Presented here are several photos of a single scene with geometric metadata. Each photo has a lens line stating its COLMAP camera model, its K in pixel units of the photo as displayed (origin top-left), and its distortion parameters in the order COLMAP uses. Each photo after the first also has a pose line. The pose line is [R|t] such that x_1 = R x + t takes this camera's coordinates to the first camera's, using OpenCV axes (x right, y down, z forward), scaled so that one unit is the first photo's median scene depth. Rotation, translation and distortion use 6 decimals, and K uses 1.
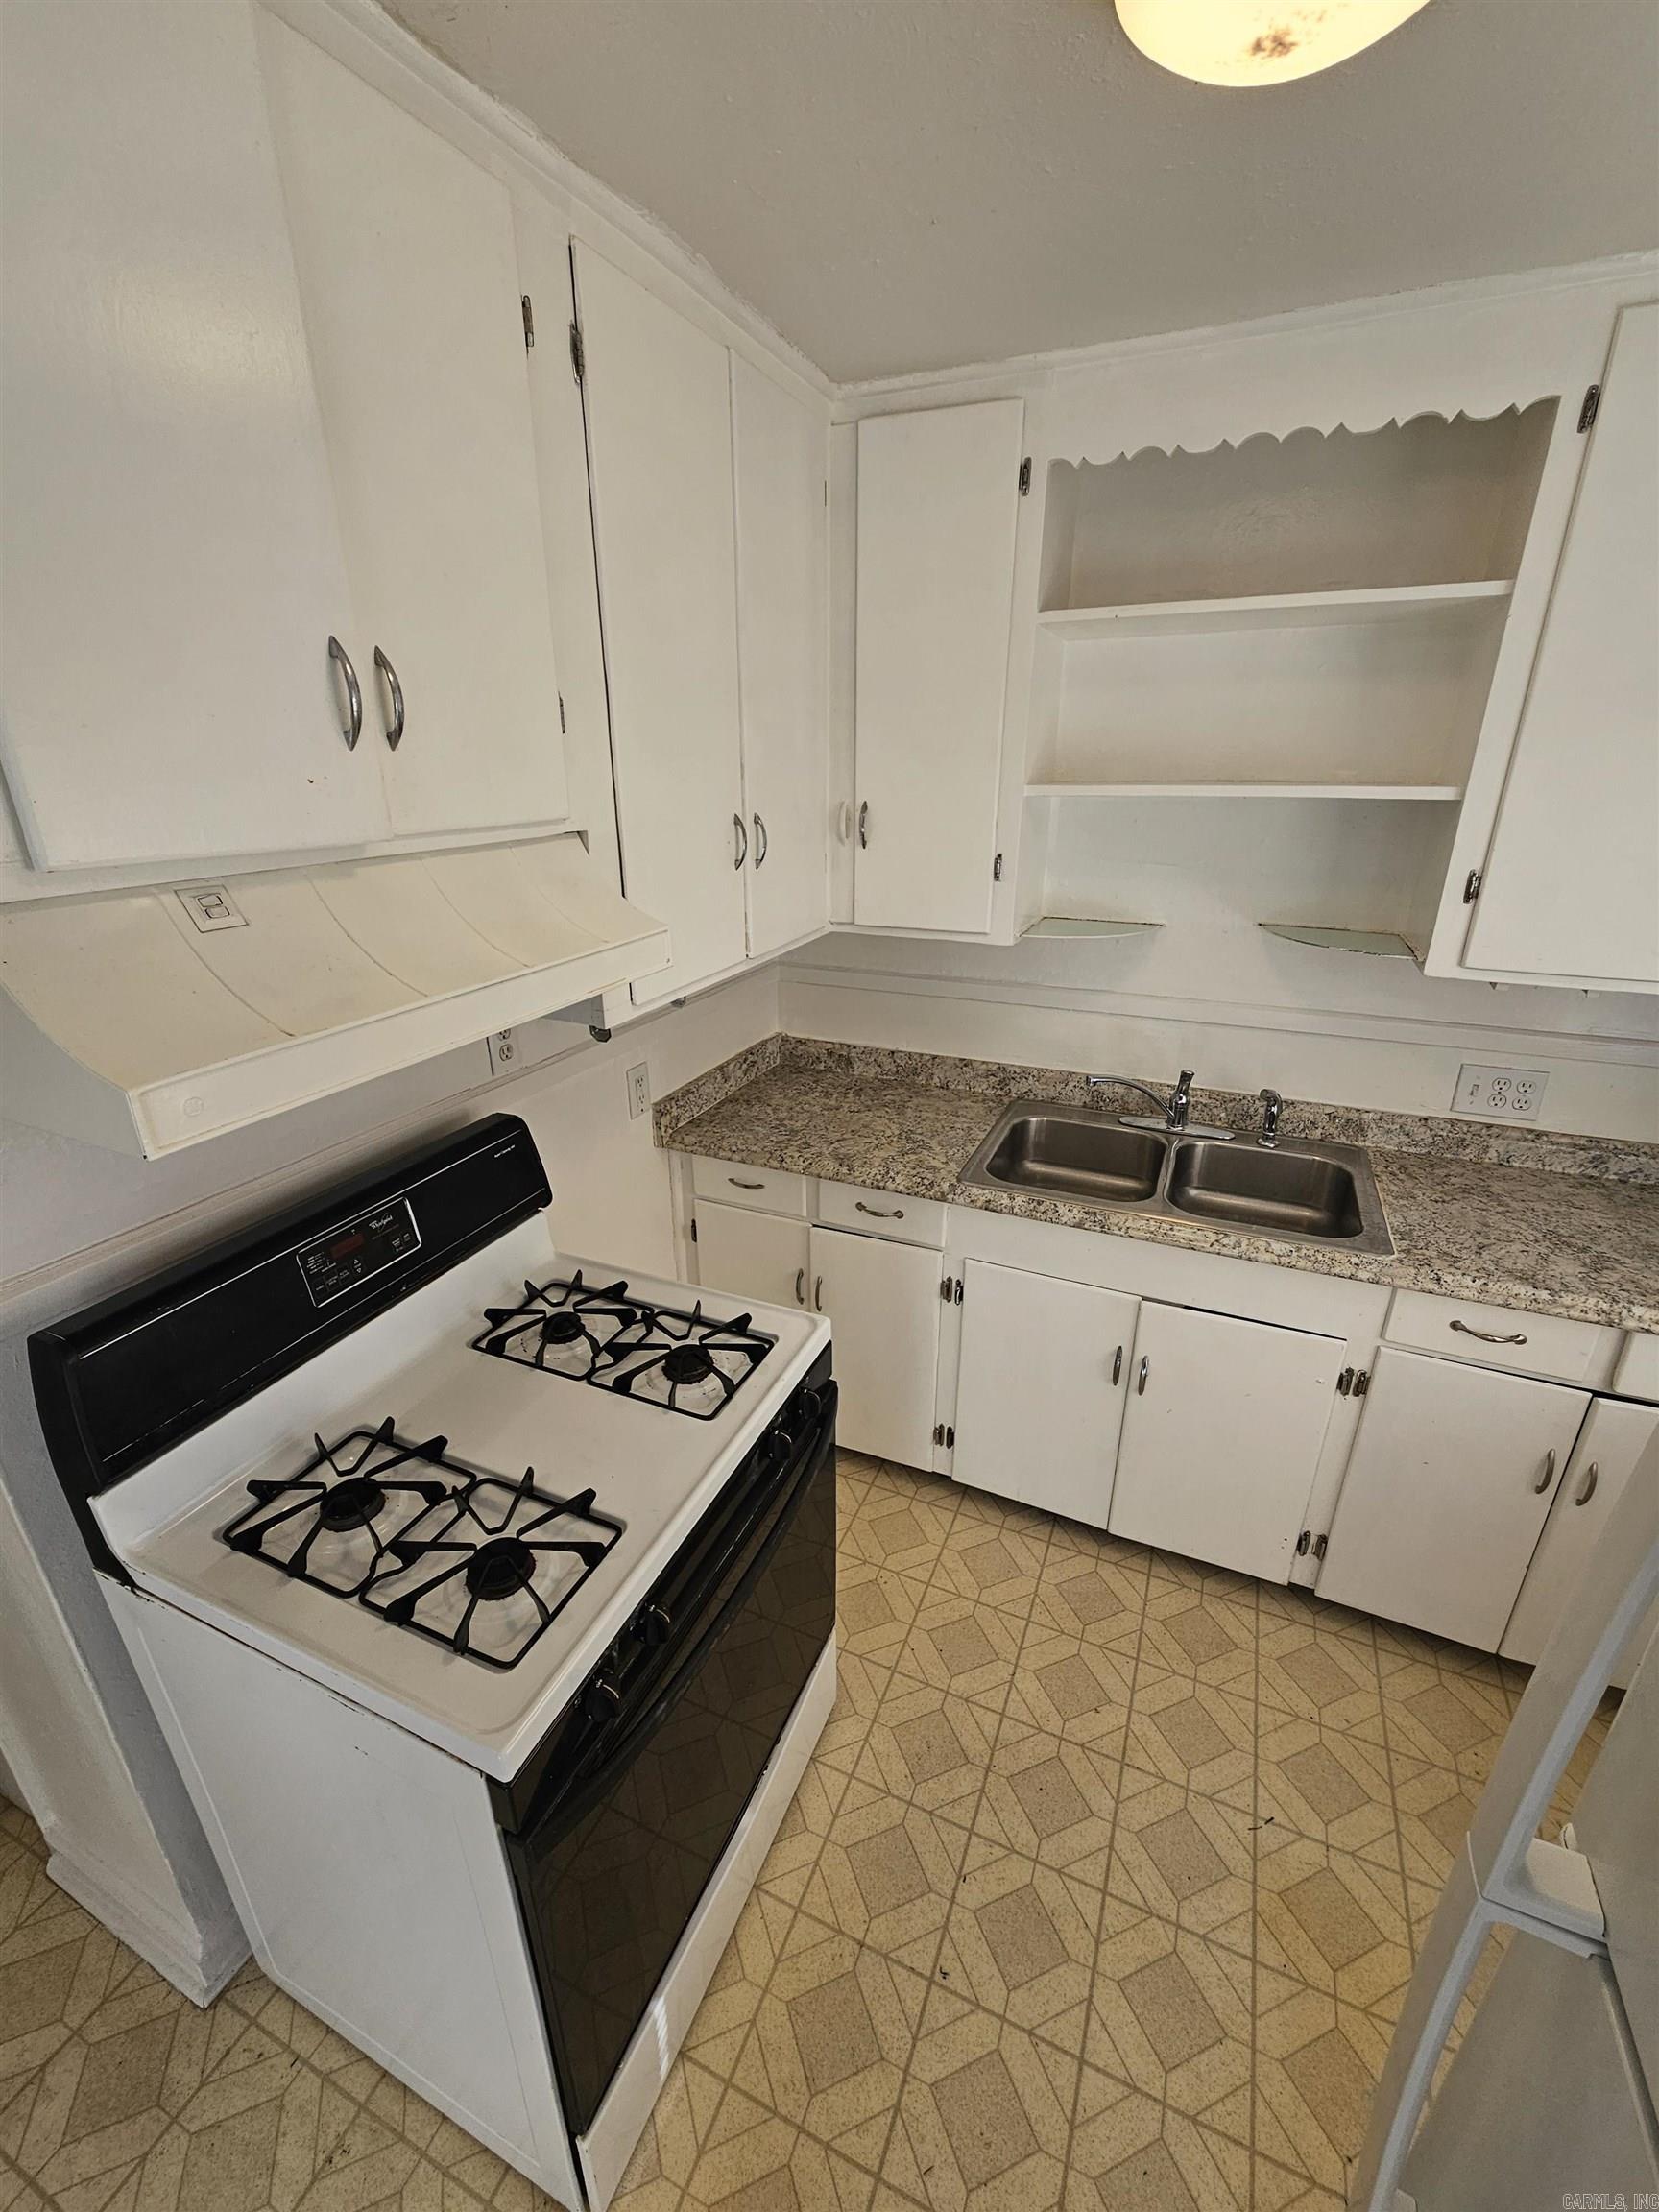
lens RADIAL K [[905.7, 0, 830.4], [0, 905.7, 1109.0], [0, 0, 1]] dist [0.000719, -0.000209]
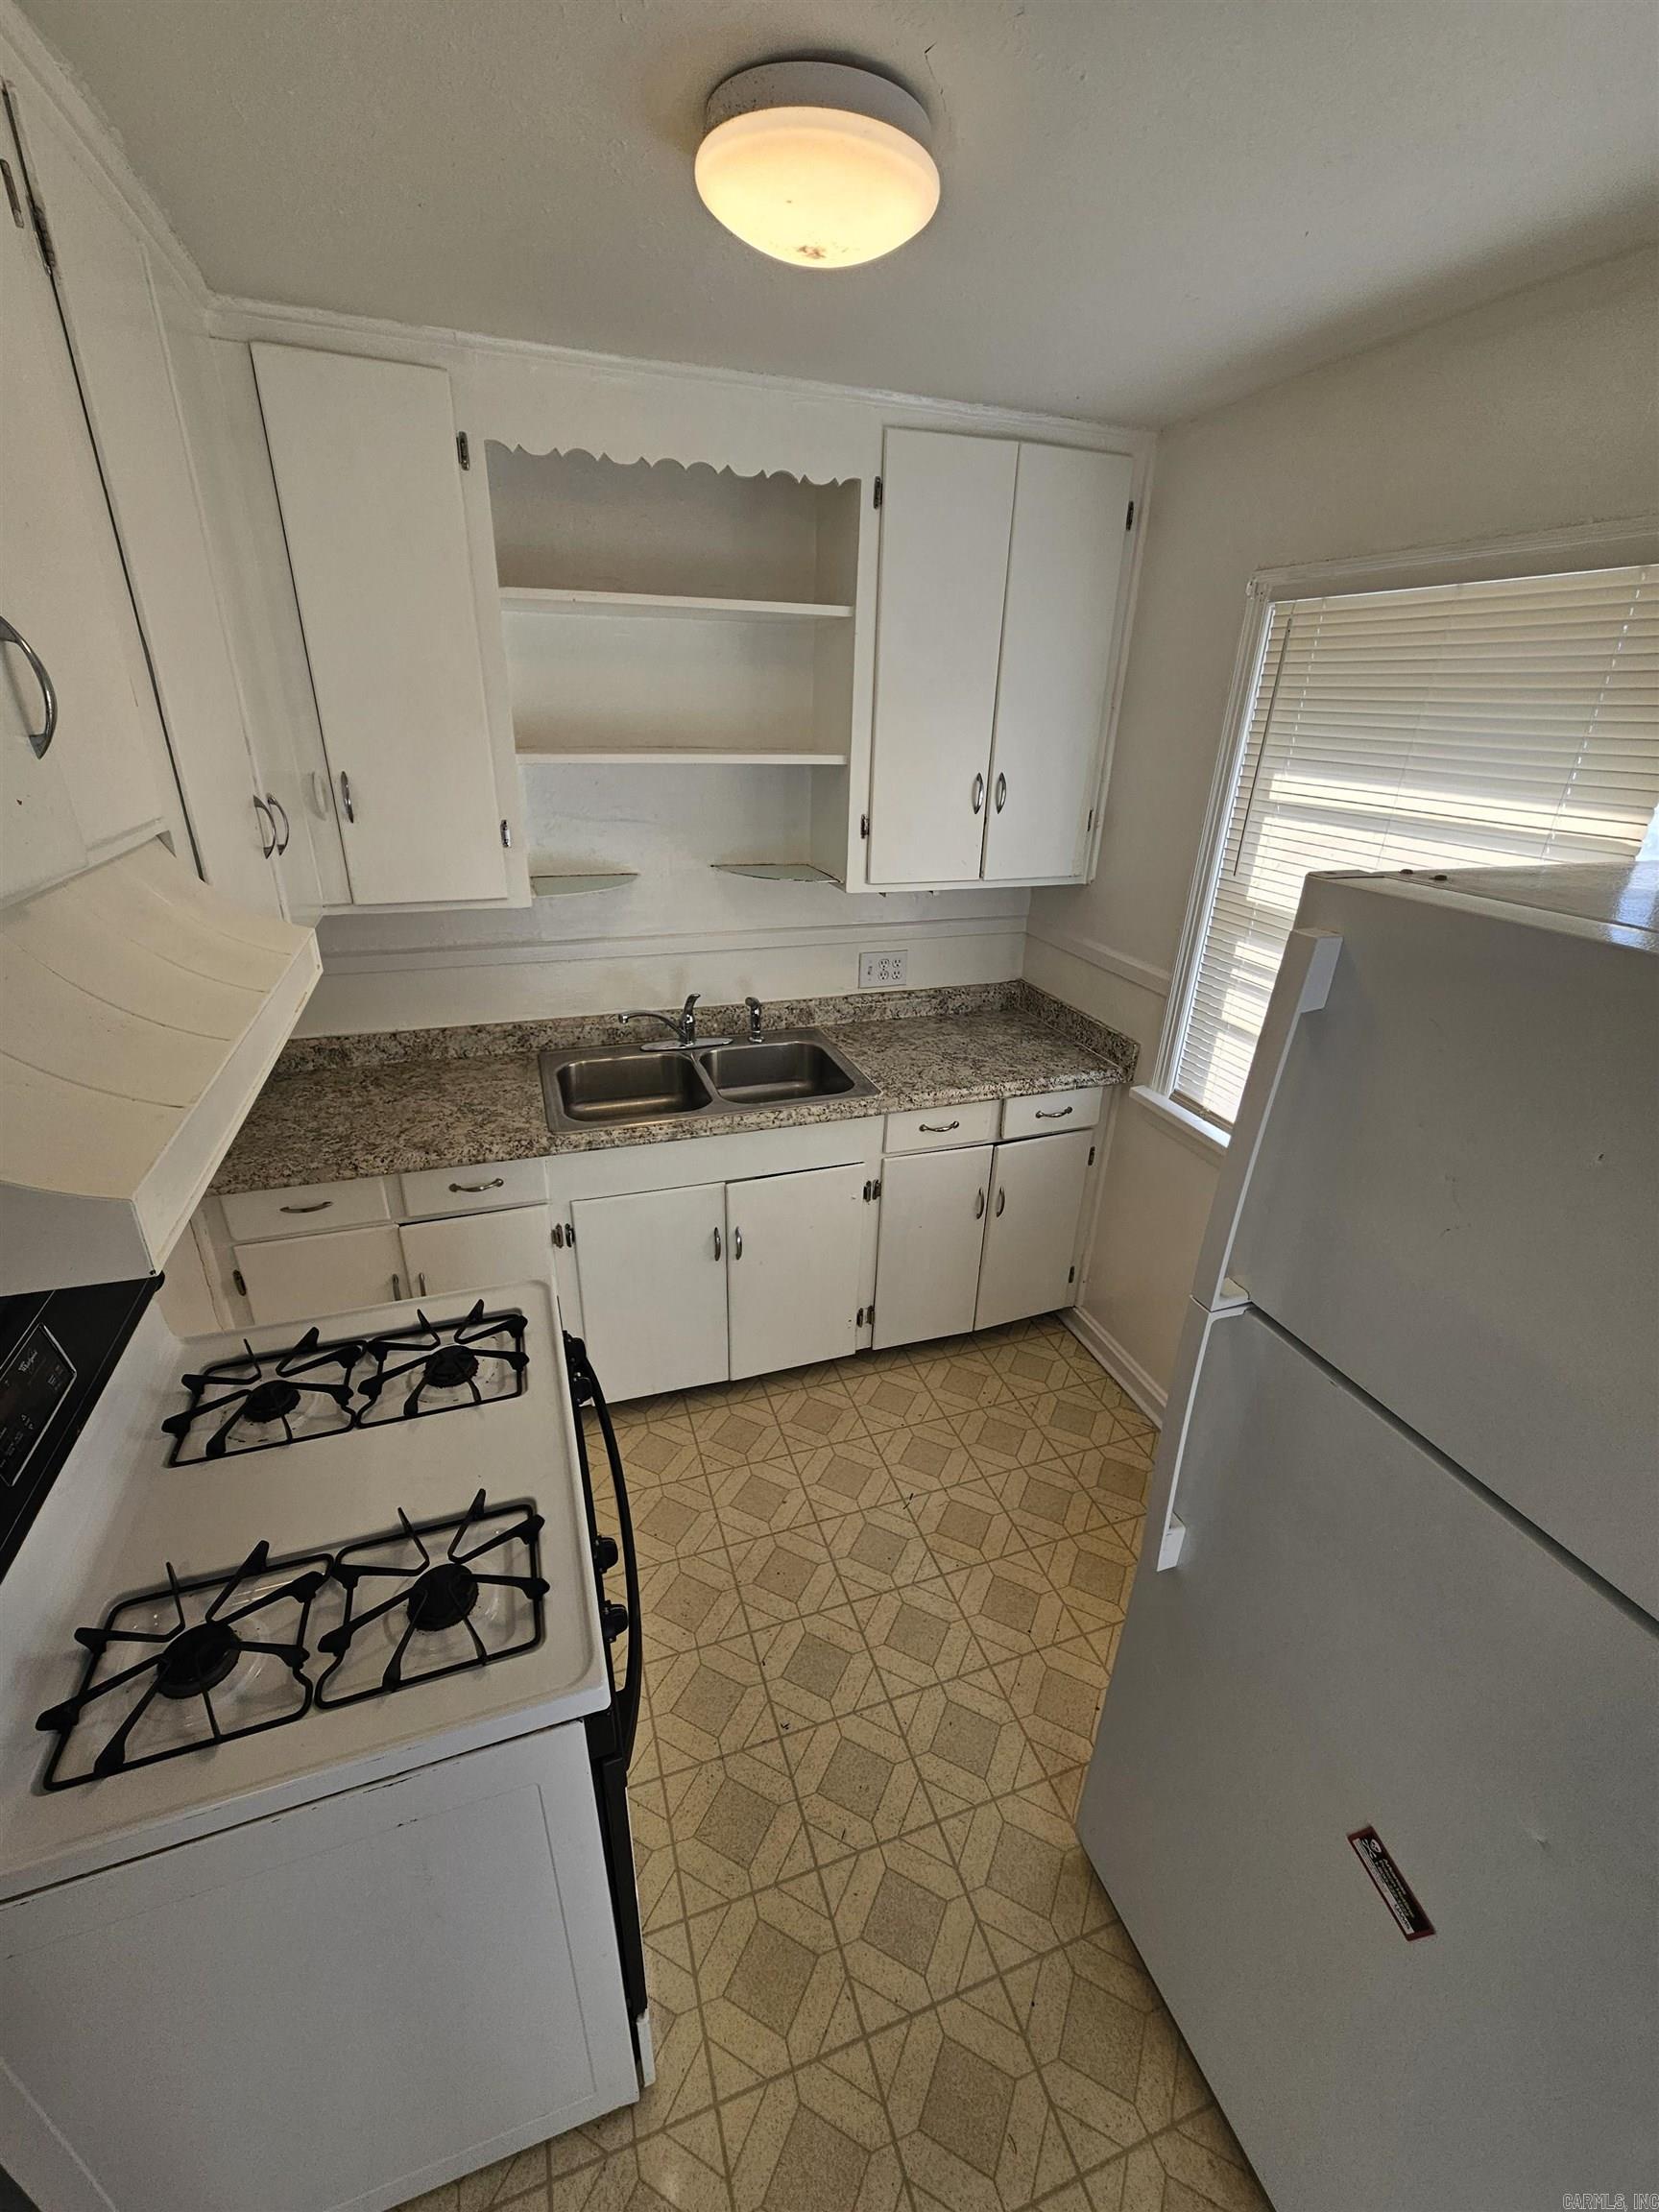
lens RADIAL K [[905.7, 0, 825.3], [0, 905.7, 1108.5], [0, 0, 1]] dist [0.000719, -0.000209]
pose [[0.734424, -0.258994, 0.627330, -0.320659], [0.220511, 0.965235, 0.140343, -0.031221], [-0.641869, 0.035262, 0.766003, -0.024203]]
